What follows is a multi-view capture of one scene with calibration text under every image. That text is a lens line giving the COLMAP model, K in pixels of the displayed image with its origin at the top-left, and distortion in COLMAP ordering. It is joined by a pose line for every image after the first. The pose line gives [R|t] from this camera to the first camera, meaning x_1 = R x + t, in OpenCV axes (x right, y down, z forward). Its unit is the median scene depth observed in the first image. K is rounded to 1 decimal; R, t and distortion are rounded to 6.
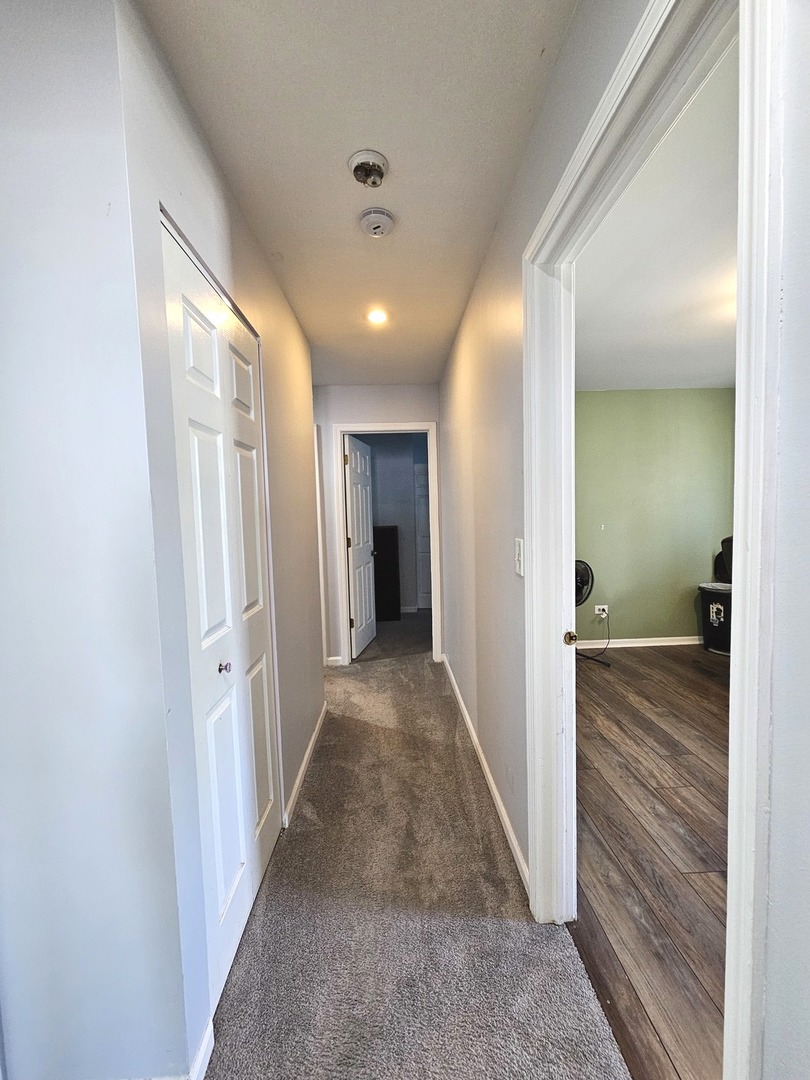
lens RADIAL K [[445.2, 0, 405.2], [0, 445.2, 539.6], [0, 0, 1]] dist [0.002433, -0.000021]
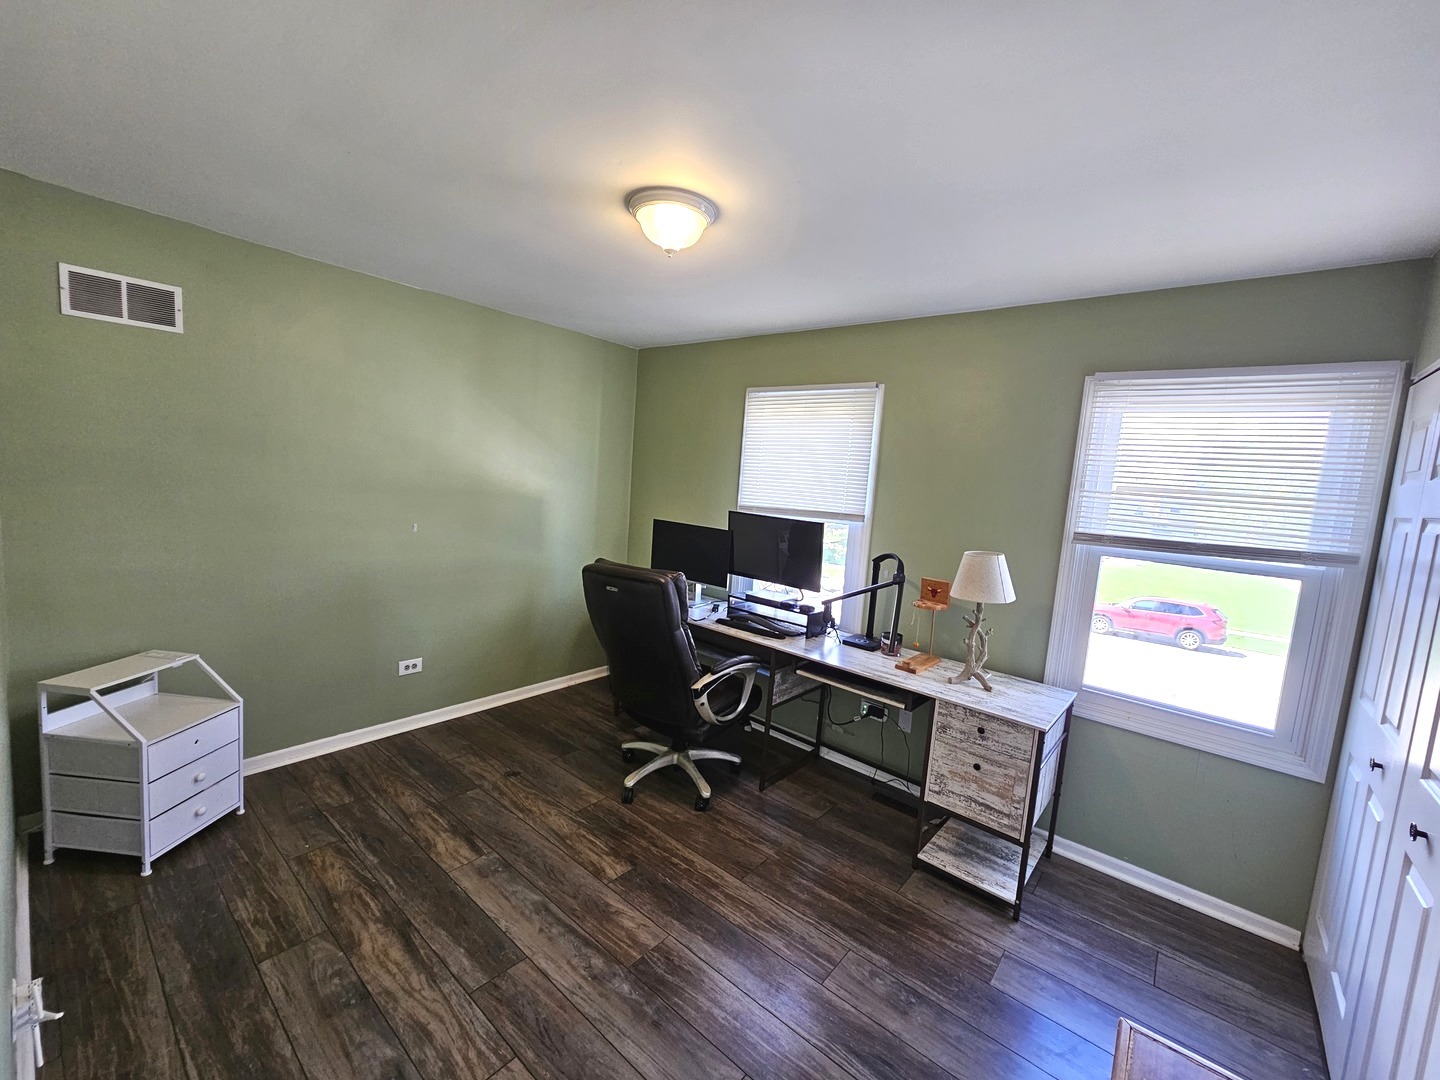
lens RADIAL K [[593.6, 0, 720.4], [0, 593.6, 538.1], [0, 0, 1]] dist [0.002433, -0.000021]
pose [[0.673737, -0.004010, 0.738960, 0.181719], [-0.047101, 0.997719, 0.048357, -0.092487], [-0.737468, -0.067385, 0.672012, 0.241026]]
